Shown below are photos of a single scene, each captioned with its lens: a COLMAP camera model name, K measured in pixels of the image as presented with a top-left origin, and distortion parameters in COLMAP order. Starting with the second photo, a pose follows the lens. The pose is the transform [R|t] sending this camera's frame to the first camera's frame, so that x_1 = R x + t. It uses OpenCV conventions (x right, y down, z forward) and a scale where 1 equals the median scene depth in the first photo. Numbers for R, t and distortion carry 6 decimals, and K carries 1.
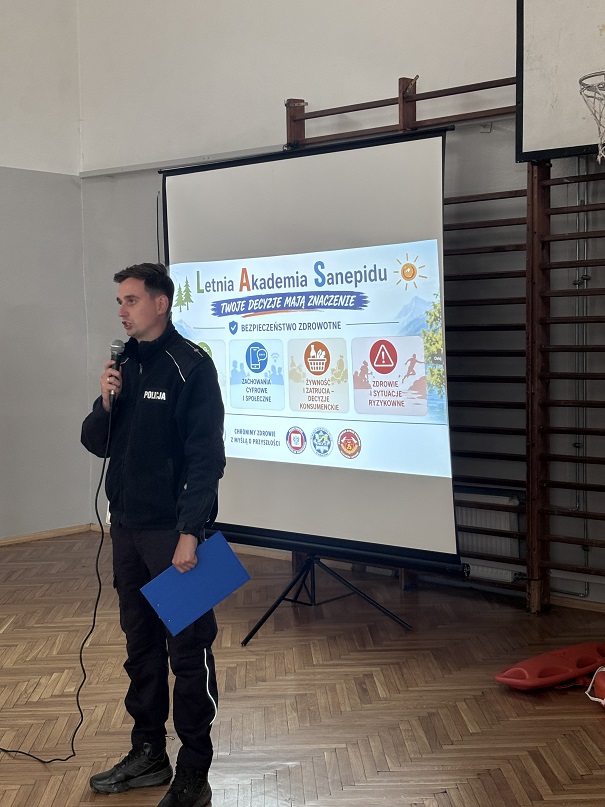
lens RADIAL K [[1279.0, 0, 302.5], [0, 1279.0, 403.5], [0, 0, 1]] dist [0.318956, -1.470280]
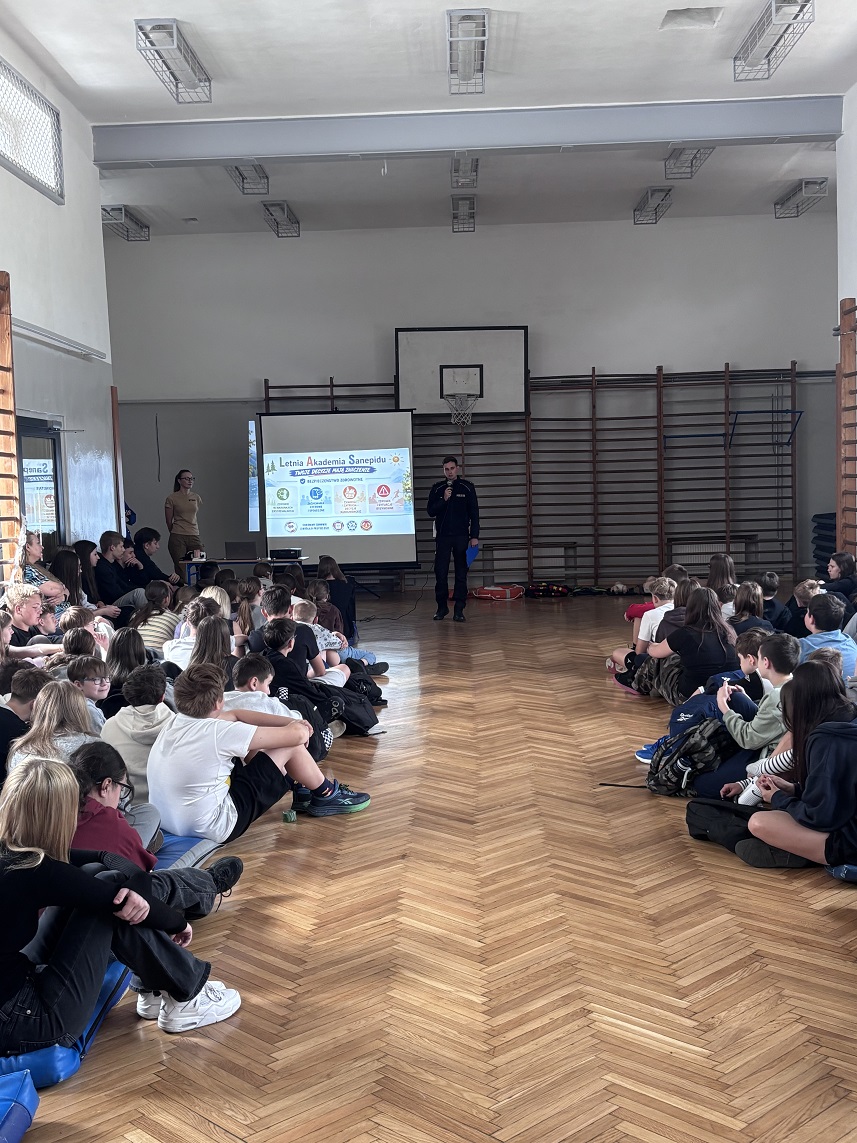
lens RADIAL K [[1304.3, 0, 428.5], [0, 1304.3, 571.5], [0, 0, 1]] dist [0.153415, -0.449067]
pose [[0.743277, -0.051723, 0.666982, -1.604199], [0.057163, 0.998271, 0.013712, 0.094072], [-0.666538, 0.027935, 0.744948, -1.024411]]
